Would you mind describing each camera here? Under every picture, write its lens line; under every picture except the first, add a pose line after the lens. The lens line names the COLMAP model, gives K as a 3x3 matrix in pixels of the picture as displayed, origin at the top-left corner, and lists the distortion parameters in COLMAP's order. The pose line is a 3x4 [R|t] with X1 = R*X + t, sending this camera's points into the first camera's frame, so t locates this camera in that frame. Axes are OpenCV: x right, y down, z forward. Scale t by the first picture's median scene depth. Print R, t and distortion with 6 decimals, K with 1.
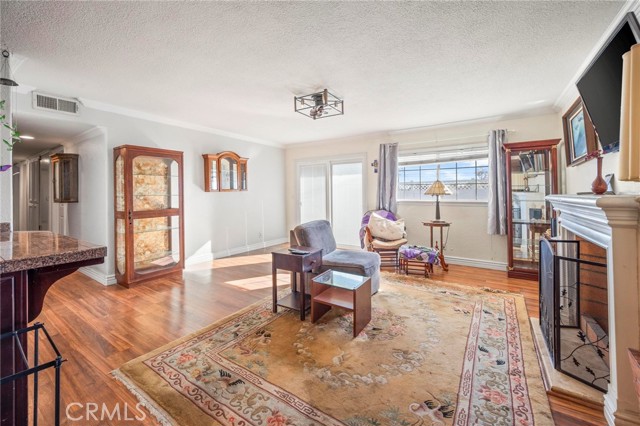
lens RADIAL K [[256.1, 0, 321.7], [0, 256.1, 189.7], [0, 0, 1]] dist [0.000171, -0.000039]
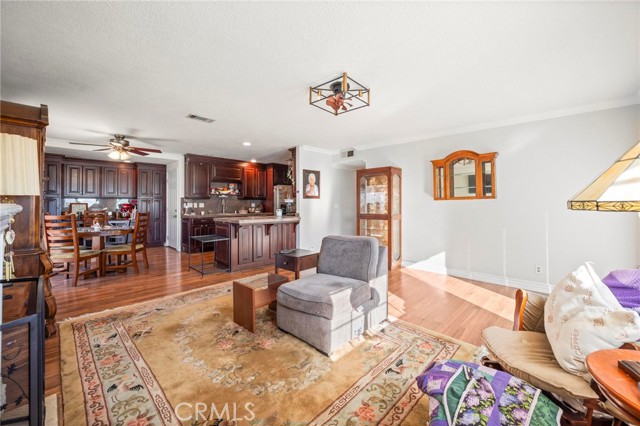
lens RADIAL K [[258.8, 0, 317.5], [0, 258.8, 201.8], [0, 0, 1]] dist [-0.000190, -0.000023]
pose [[-0.178242, 0.000705, -0.983986, 0.605788], [0.014001, 0.999900, -0.001820, 0.011777], [0.983887, -0.014101, -0.178234, 0.778098]]
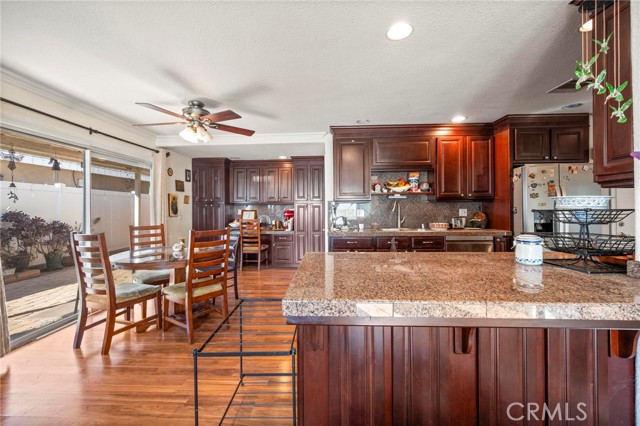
lens RADIAL K [[254.3, 0, 319.9], [0, 254.3, 209.3], [0, 0, 1]] dist [-0.002354, -0.000151]
pose [[-0.851931, 0.017355, -0.523367, -0.210601], [0.020642, 0.999787, -0.000447, 0.003963], [0.523247, -0.011184, -0.852107, 0.505573]]
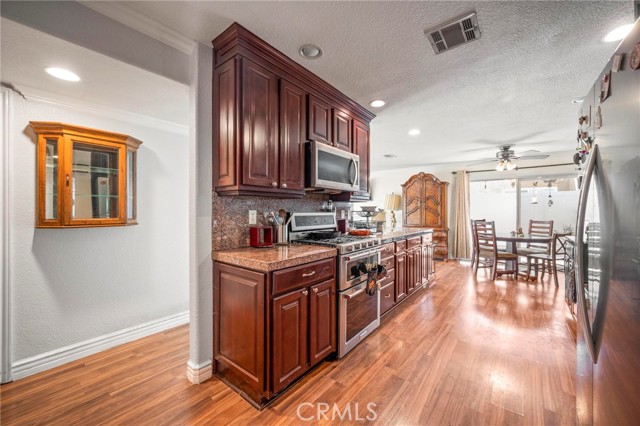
lens RADIAL K [[255.4, 0, 316.0], [0, 255.4, 211.4], [0, 0, 1]] dist [-0.000520, -0.000080]
pose [[0.097009, 0.007407, 0.995256, -1.409866], [-0.010356, 0.999926, -0.006433, 0.016924], [-0.995230, -0.009682, 0.097078, 0.495659]]
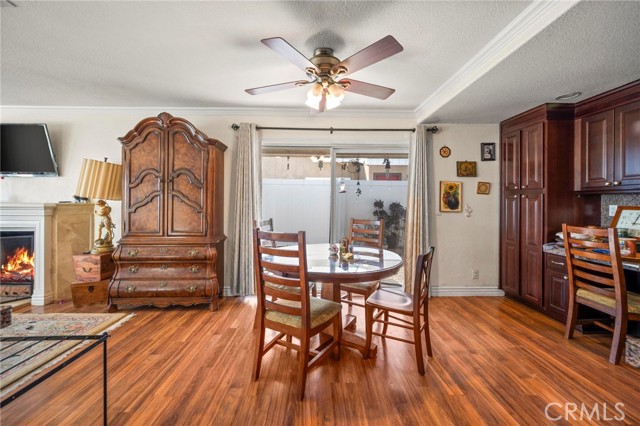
lens RADIAL K [[258.8, 0, 317.5], [0, 258.8, 201.8], [0, 0, 1]] dist [-0.000190, -0.000023]
pose [[-0.556010, 0.004268, 0.831165, -0.654294], [-0.011313, 0.999855, -0.012702, 0.003999], [-0.831099, -0.016465, -0.555881, 0.077826]]
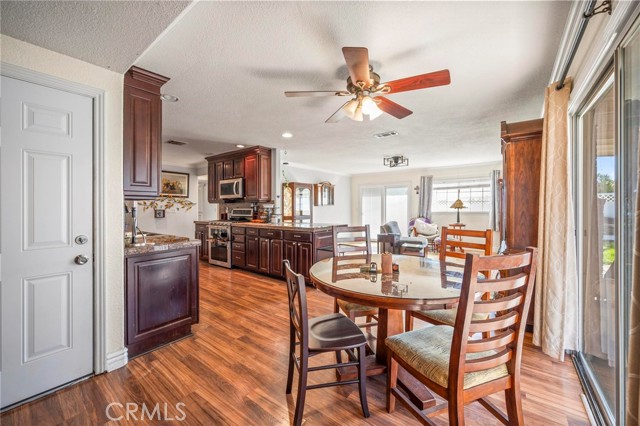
lens RADIAL K [[247.8, 0, 320.0], [0, 247.8, 213.0], [0, 0, 1]] dist [0.001488, 0.000060]
pose [[0.997043, 0.002578, -0.076797, -0.317626], [0.000227, 0.999334, 0.036500, -0.006795], [0.076840, -0.036410, 0.996378, -0.670225]]
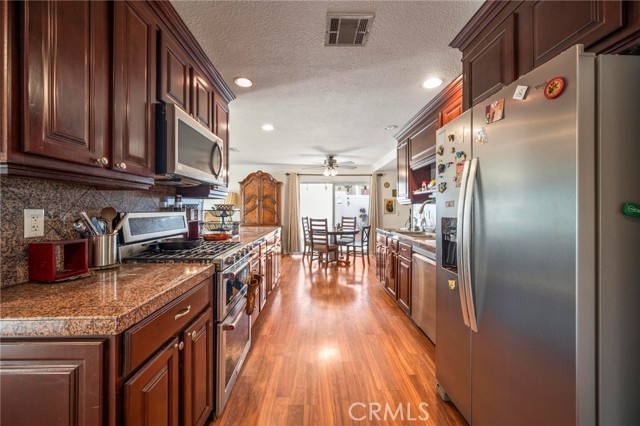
lens RADIAL K [[254.3, 0, 319.9], [0, 254.3, 209.3], [0, 0, 1]] dist [-0.002354, -0.000151]
pose [[-0.566411, 0.008917, 0.824075, -1.290264], [-0.002962, 0.999913, -0.012856, 0.015387], [-0.824118, -0.009722, -0.566335, 0.575754]]
